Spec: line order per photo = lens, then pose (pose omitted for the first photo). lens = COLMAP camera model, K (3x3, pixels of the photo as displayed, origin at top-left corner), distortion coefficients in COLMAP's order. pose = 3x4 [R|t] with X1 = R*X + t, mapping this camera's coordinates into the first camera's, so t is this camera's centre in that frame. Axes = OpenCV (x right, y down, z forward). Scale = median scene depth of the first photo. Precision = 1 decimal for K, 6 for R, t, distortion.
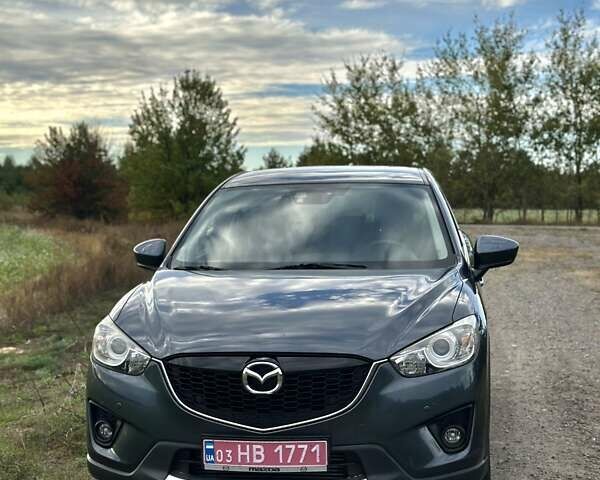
lens RADIAL K [[1132.7, 0, 275.4], [0, 1132.7, 277.6], [0, 0, 1]] dist [0.127452, 0.000000]
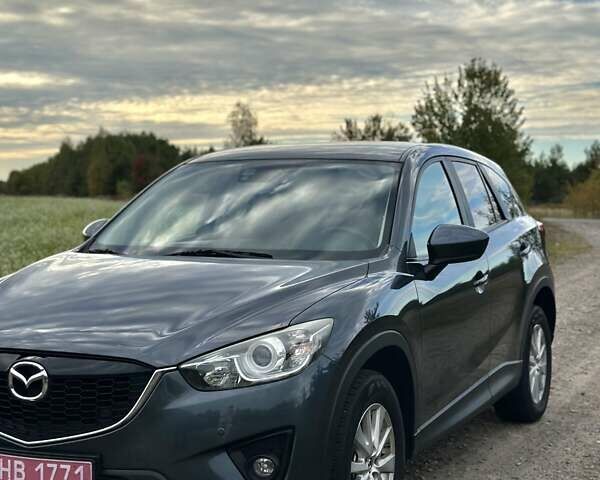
lens RADIAL K [[1132.7, 0, 303.0], [0, 1132.7, 245.6], [0, 0, 1]] dist [0.127452, 0.000000]
pose [[0.953940, 0.029396, -0.298555, 0.425996], [-0.036784, 0.999140, -0.019155, -0.002760], [0.297735, 0.029255, 0.954200, 0.246008]]
